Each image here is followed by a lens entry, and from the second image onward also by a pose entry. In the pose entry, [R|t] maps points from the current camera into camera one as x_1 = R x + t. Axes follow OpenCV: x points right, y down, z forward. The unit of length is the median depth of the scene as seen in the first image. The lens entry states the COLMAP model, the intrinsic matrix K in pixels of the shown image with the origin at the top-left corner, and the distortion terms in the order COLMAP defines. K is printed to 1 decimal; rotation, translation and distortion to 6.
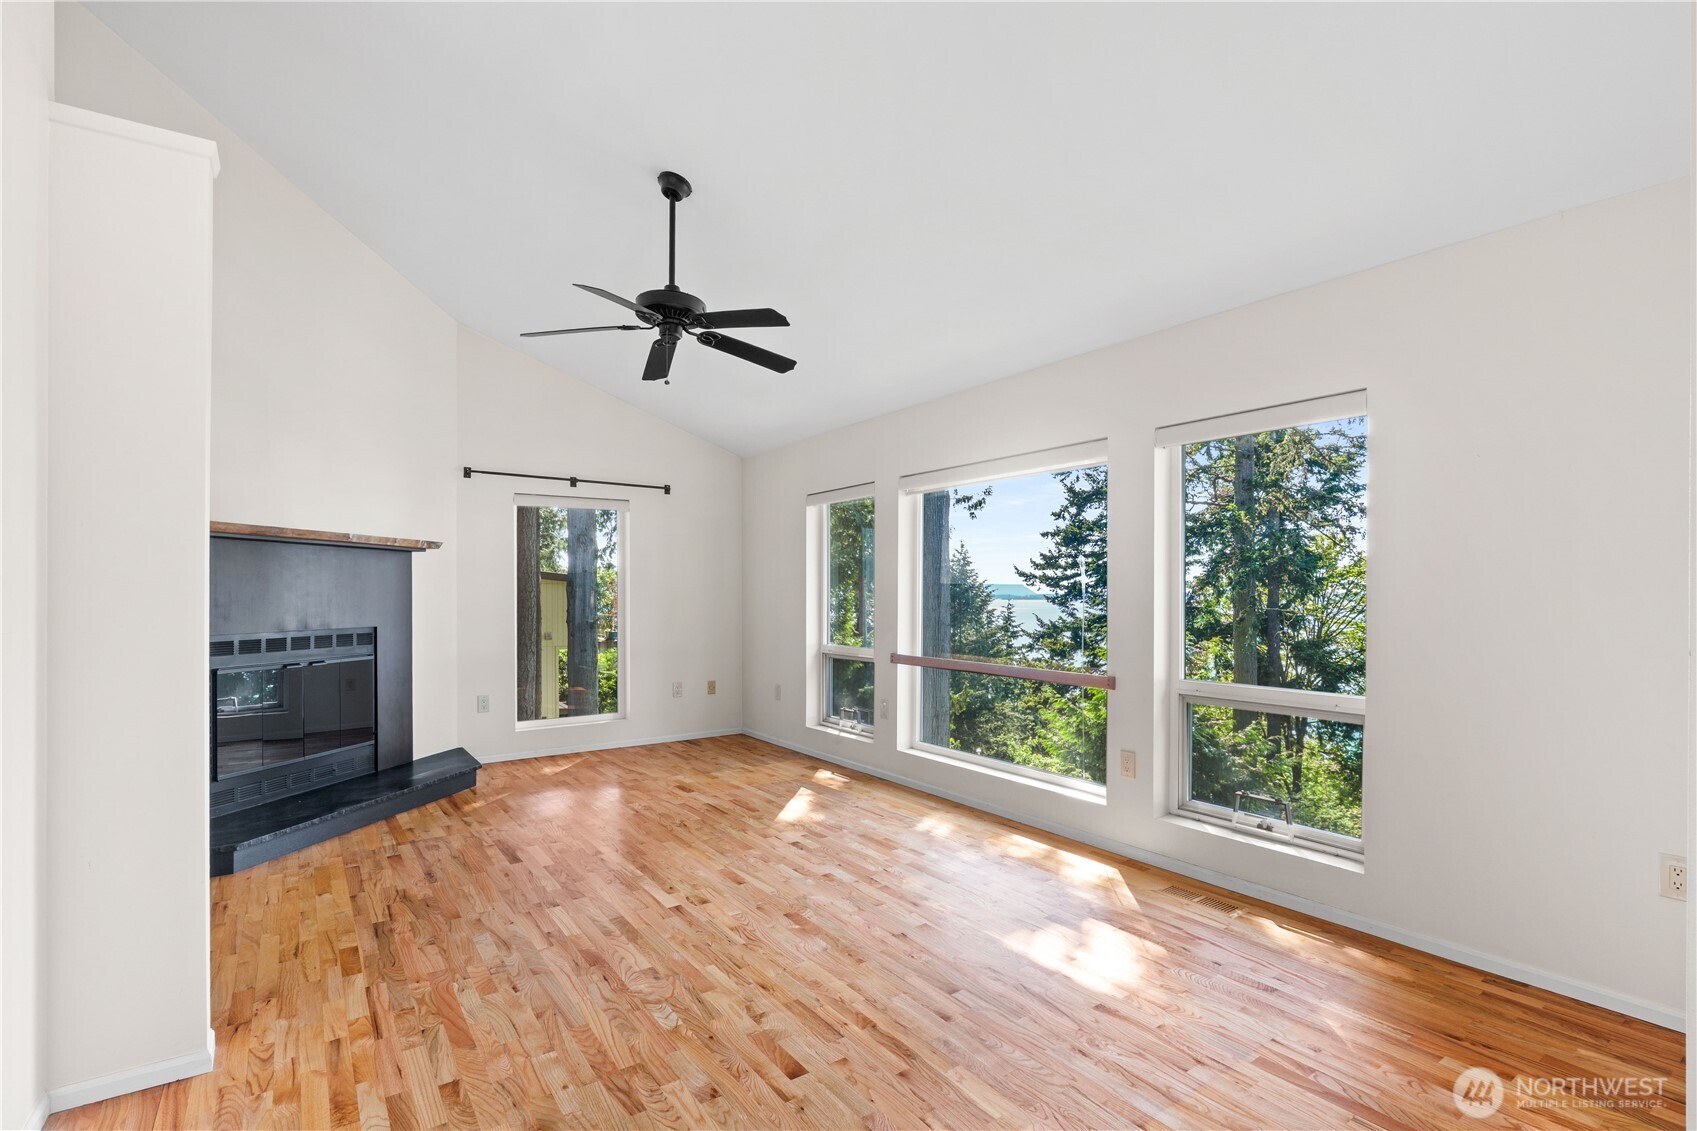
lens RADIAL K [[784.1, 0, 859.1], [0, 784.1, 595.0], [0, 0, 1]] dist [-0.008013, -0.000150]
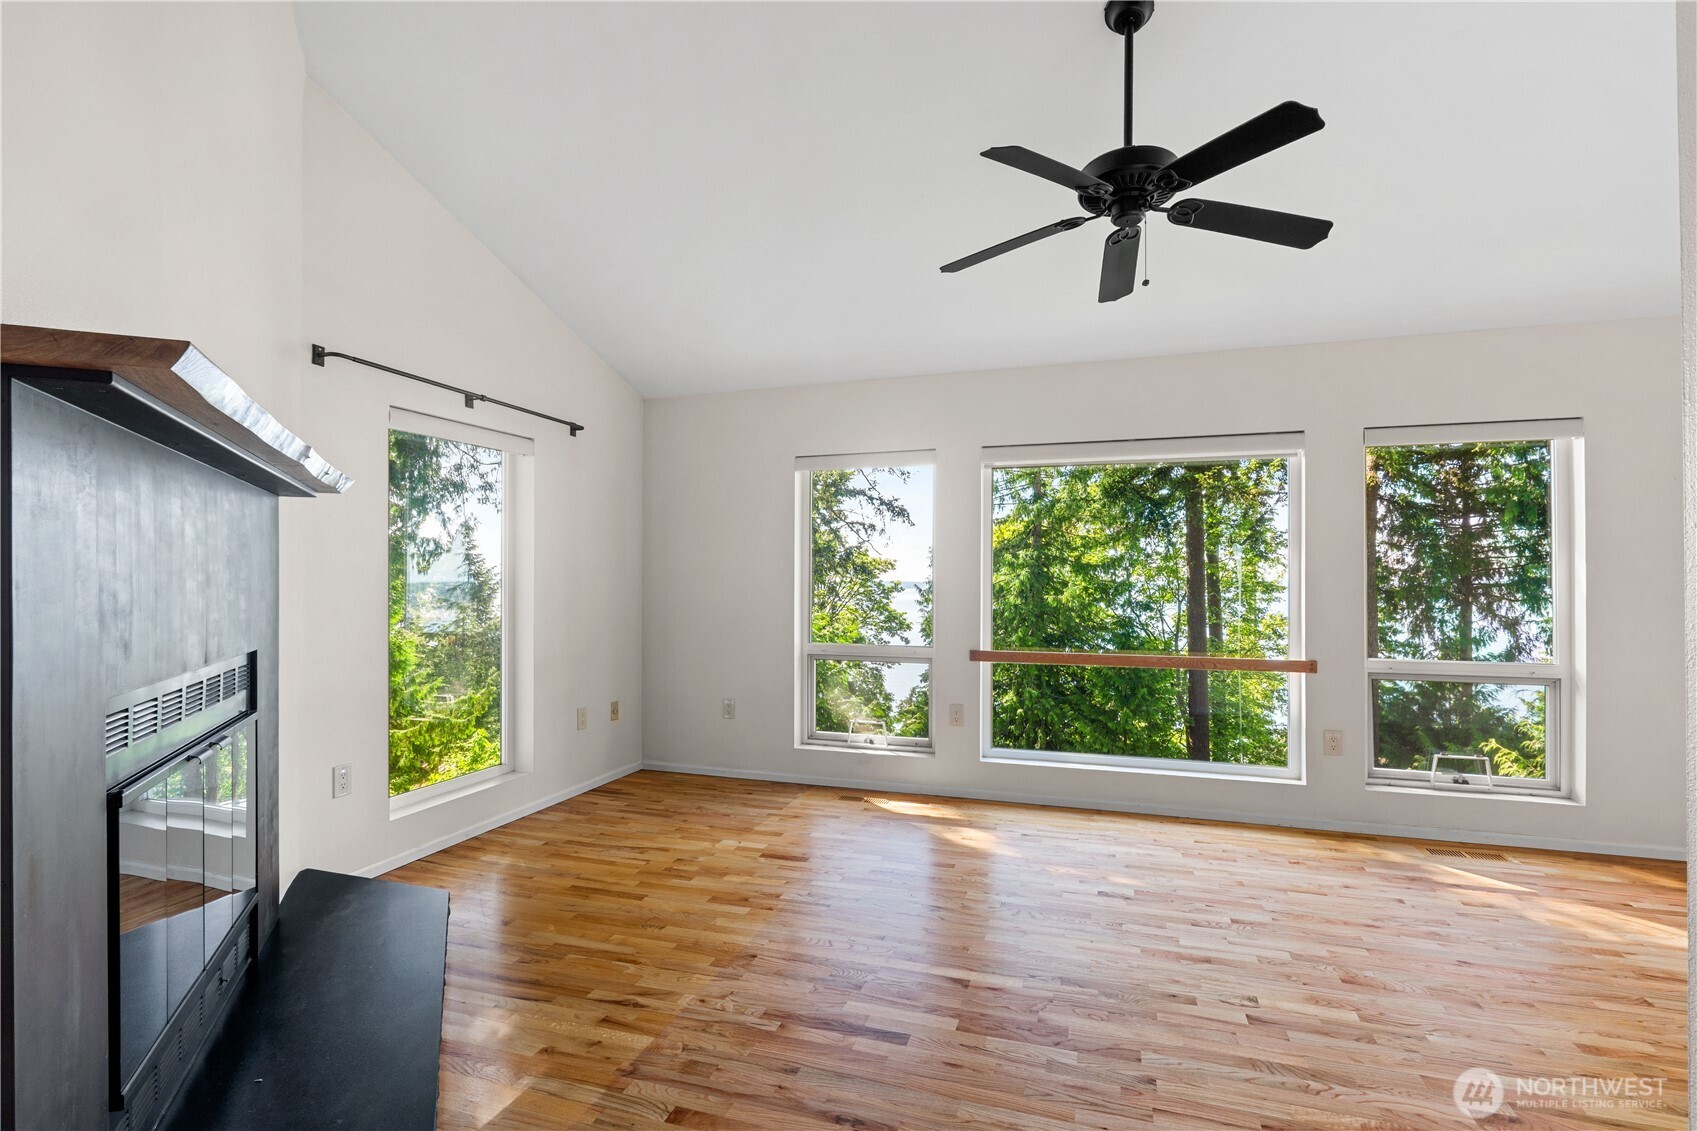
lens RADIAL K [[784.1, 0, 855.7], [0, 784.1, 571.7], [0, 0, 1]] dist [-0.008013, -0.000150]
pose [[0.807747, 0.006084, 0.589498, -0.818962], [0.001786, 0.999917, -0.012767, 0.000484], [-0.589527, 0.011366, 0.807669, 0.550159]]
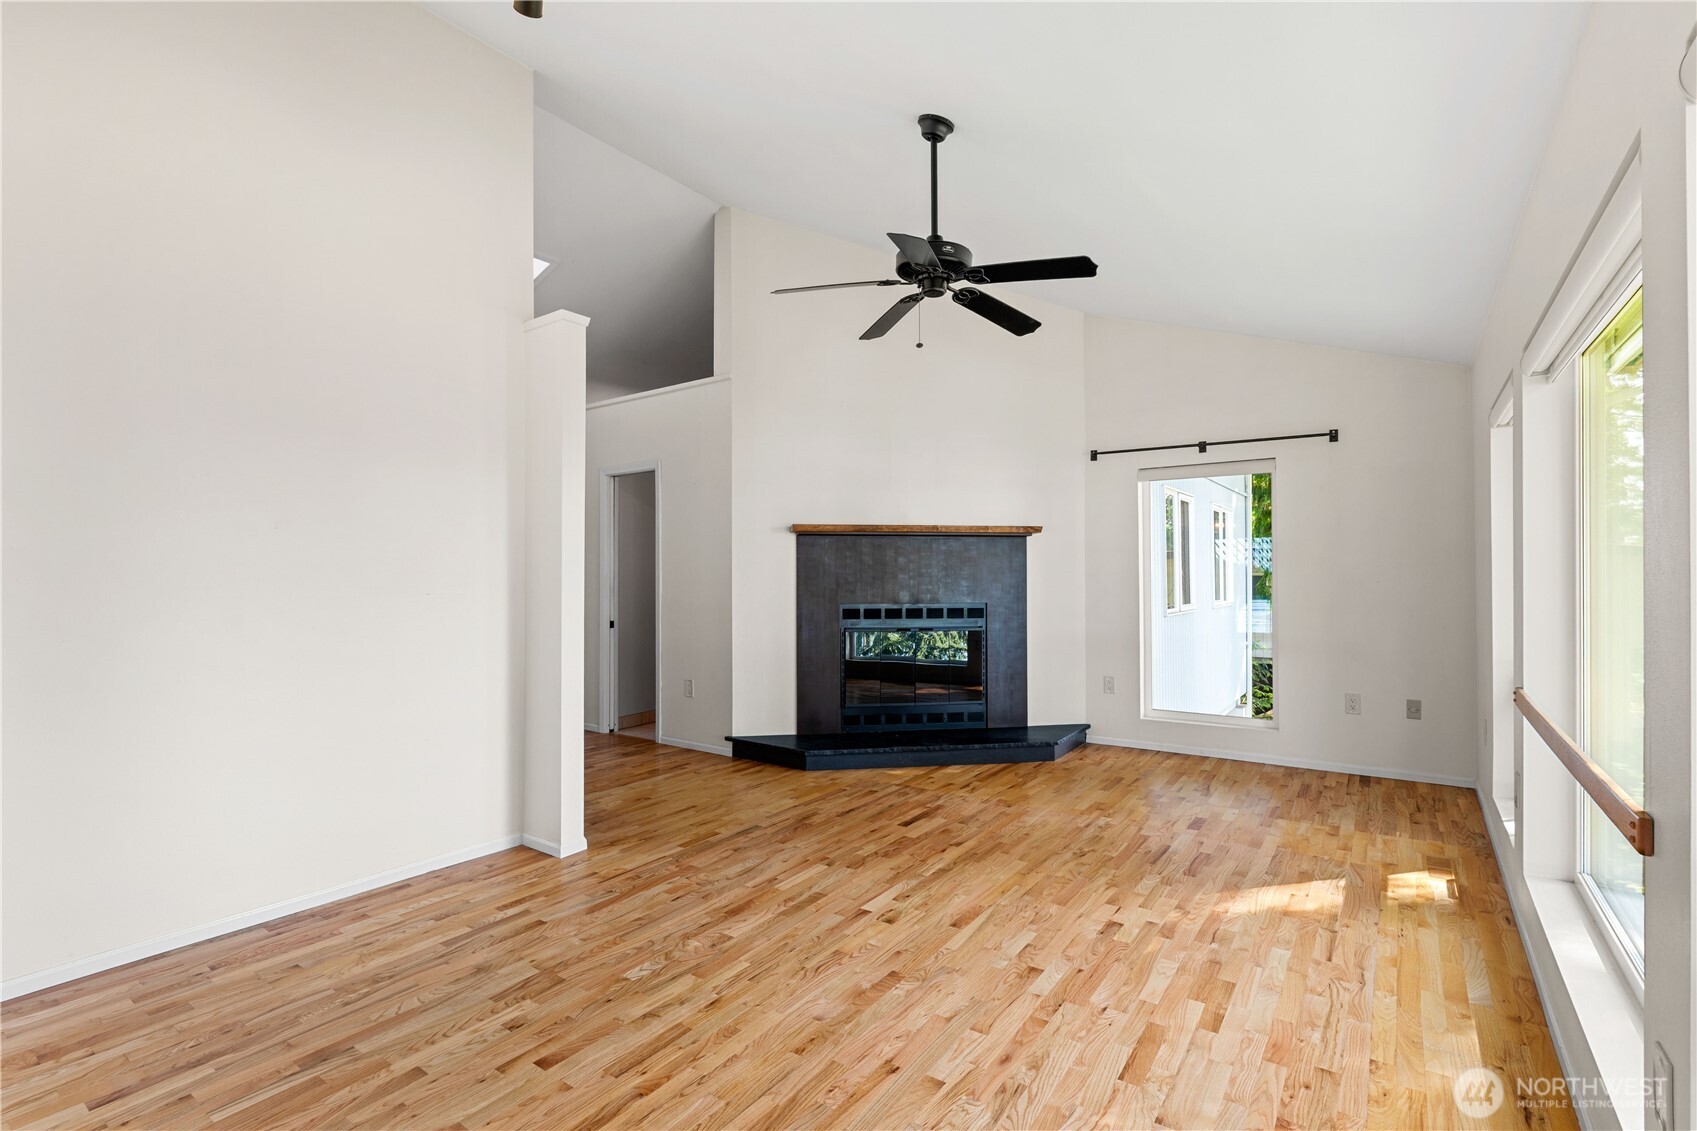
lens RADIAL K [[784.1, 0, 866.4], [0, 784.1, 560.5], [0, 0, 1]] dist [-0.008013, -0.000150]
pose [[0.340541, -0.016034, -0.940093, 0.561113], [-0.001430, 0.999845, -0.017571, -0.001472], [0.940229, 0.007328, 0.340465, 0.590467]]
